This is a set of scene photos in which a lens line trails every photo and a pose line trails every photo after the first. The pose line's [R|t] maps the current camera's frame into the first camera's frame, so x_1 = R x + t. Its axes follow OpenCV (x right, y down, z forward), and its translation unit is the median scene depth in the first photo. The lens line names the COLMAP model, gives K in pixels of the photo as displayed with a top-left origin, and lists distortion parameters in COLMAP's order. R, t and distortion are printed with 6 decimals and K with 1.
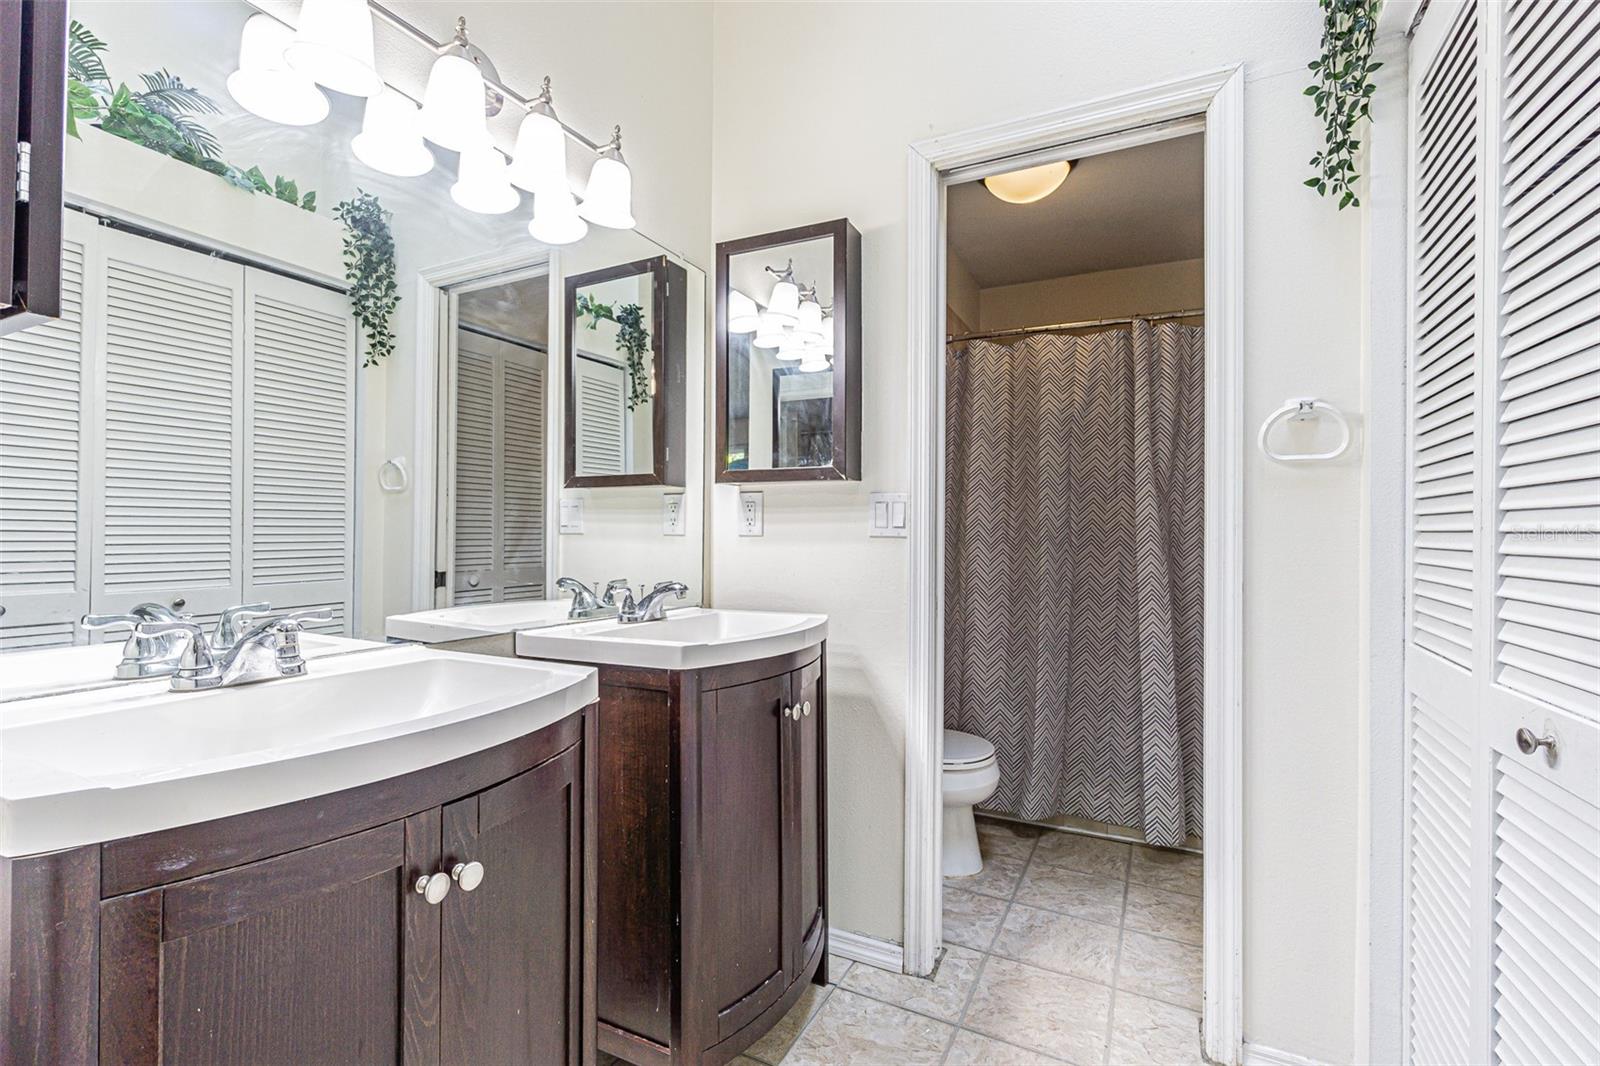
lens RADIAL K [[689.3, 0, 789.3], [0, 689.3, 525.7], [0, 0, 1]] dist [-0.002174, 0.000831]
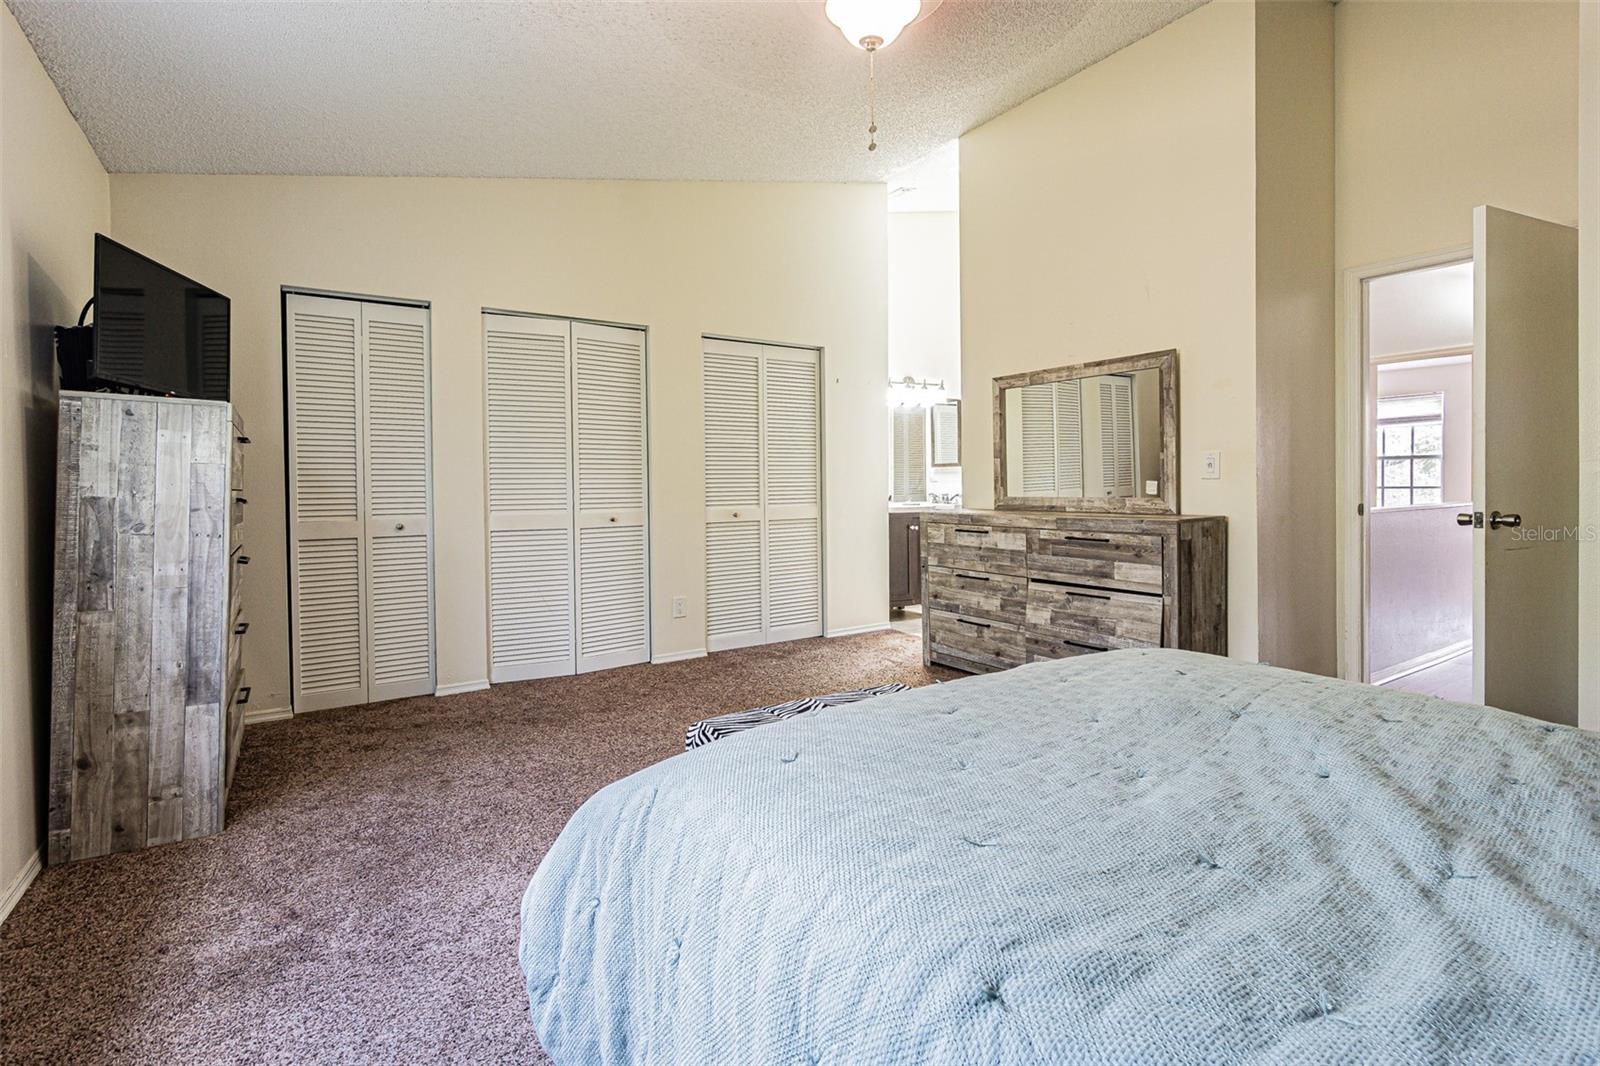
lens RADIAL K [[689.3, 0, 789.3], [0, 689.3, 525.7], [0, 0, 1]] dist [-0.002174, 0.000831]
pose [[0.867150, 0.027201, -0.497304, 0.752578], [-0.003295, 0.998799, 0.048885, 0.067289], [0.498037, -0.040752, 0.866198, -2.271546]]
